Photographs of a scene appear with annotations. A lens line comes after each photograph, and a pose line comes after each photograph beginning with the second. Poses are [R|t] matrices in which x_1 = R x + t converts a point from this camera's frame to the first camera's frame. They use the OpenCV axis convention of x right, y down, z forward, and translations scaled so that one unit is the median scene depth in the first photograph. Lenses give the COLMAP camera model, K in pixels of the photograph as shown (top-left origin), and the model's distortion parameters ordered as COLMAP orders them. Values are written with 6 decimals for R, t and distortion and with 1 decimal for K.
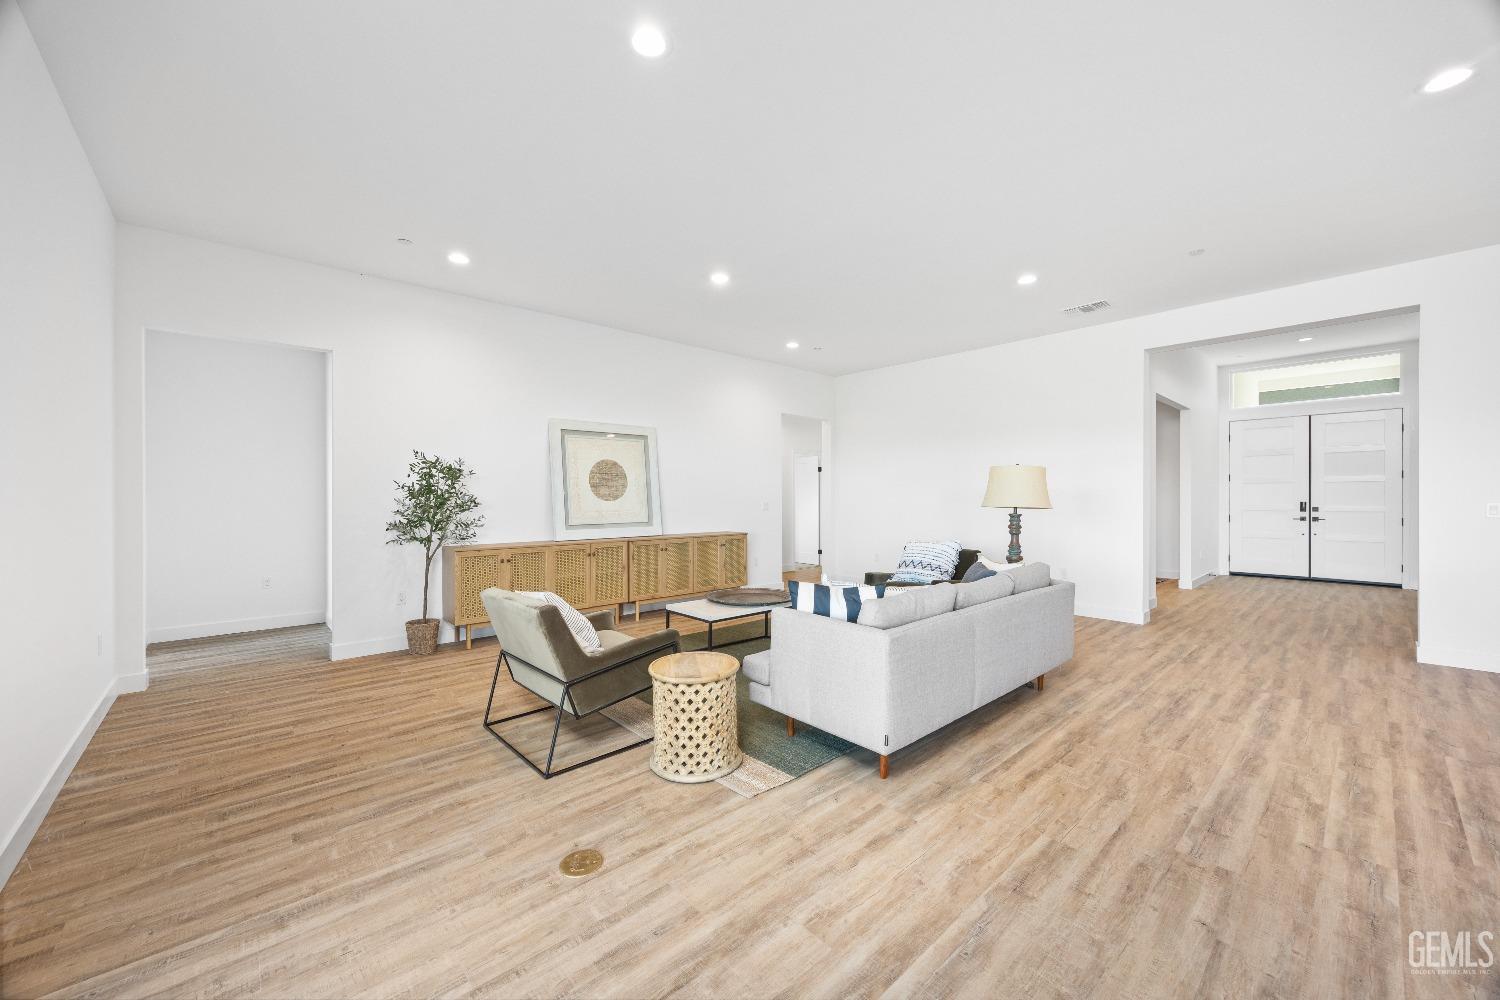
lens RADIAL K [[574.4, 0, 750.0], [0, 574.4, 500.0], [0, 0, 1]] dist [0.000775, 0.000216]
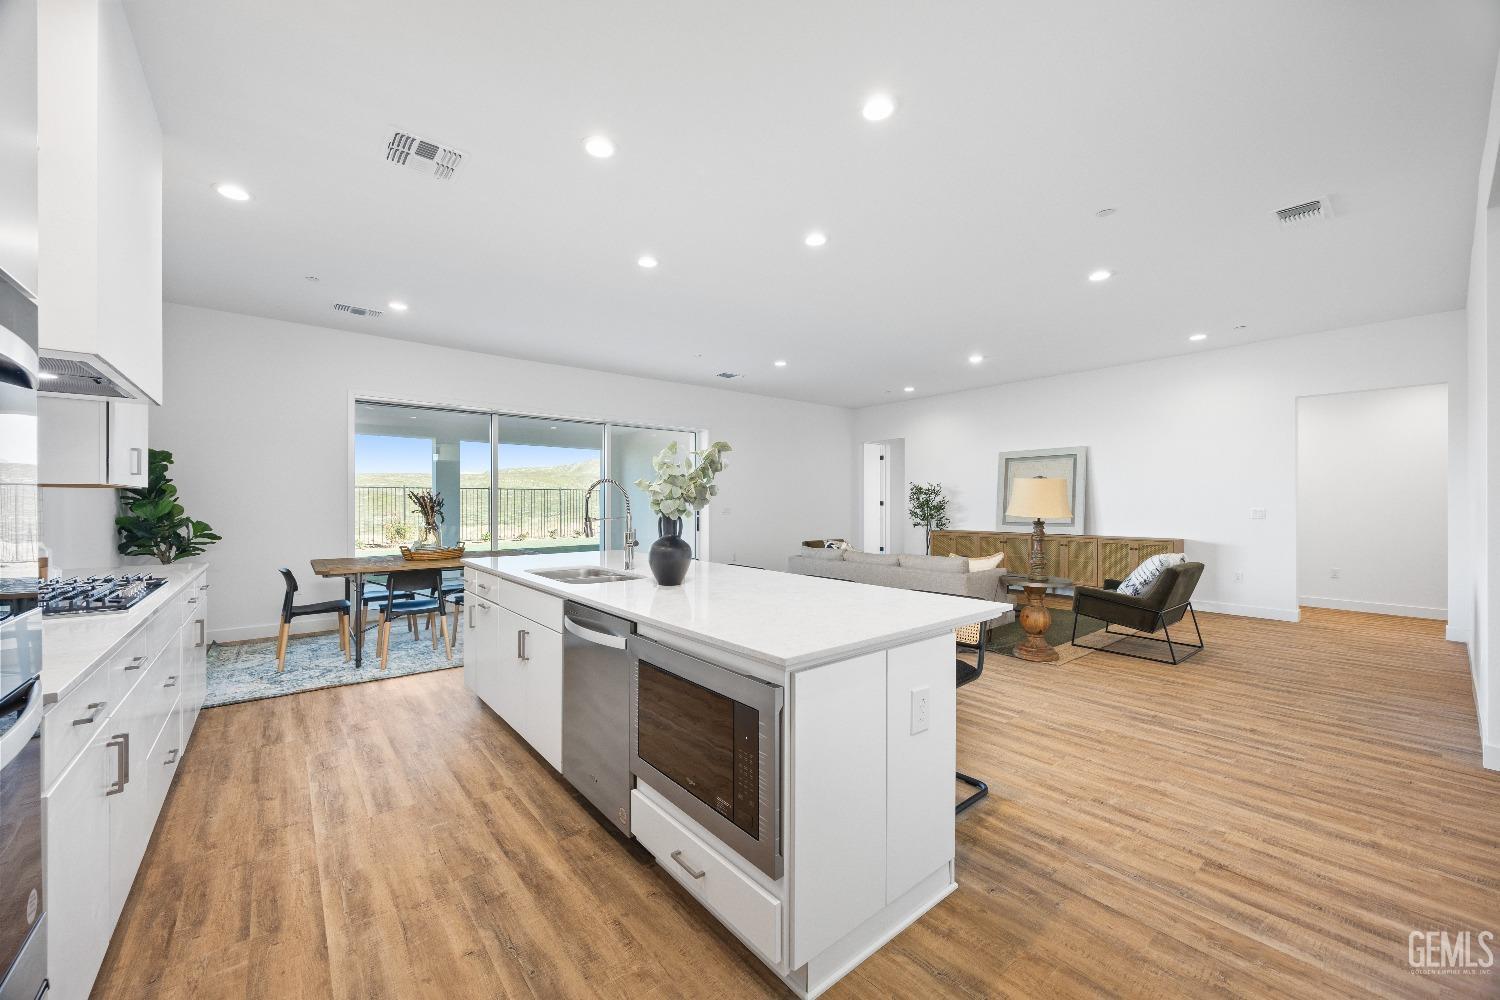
lens RADIAL K [[574.4, 0, 750.0], [0, 574.4, 500.0], [0, 0, 1]] dist [0.000775, 0.000216]
pose [[-0.043397, -0.002068, -0.999056, 1.221257], [0.000830, 0.999997, -0.002106, -0.011733], [0.999058, -0.000921, -0.043395, 0.393688]]
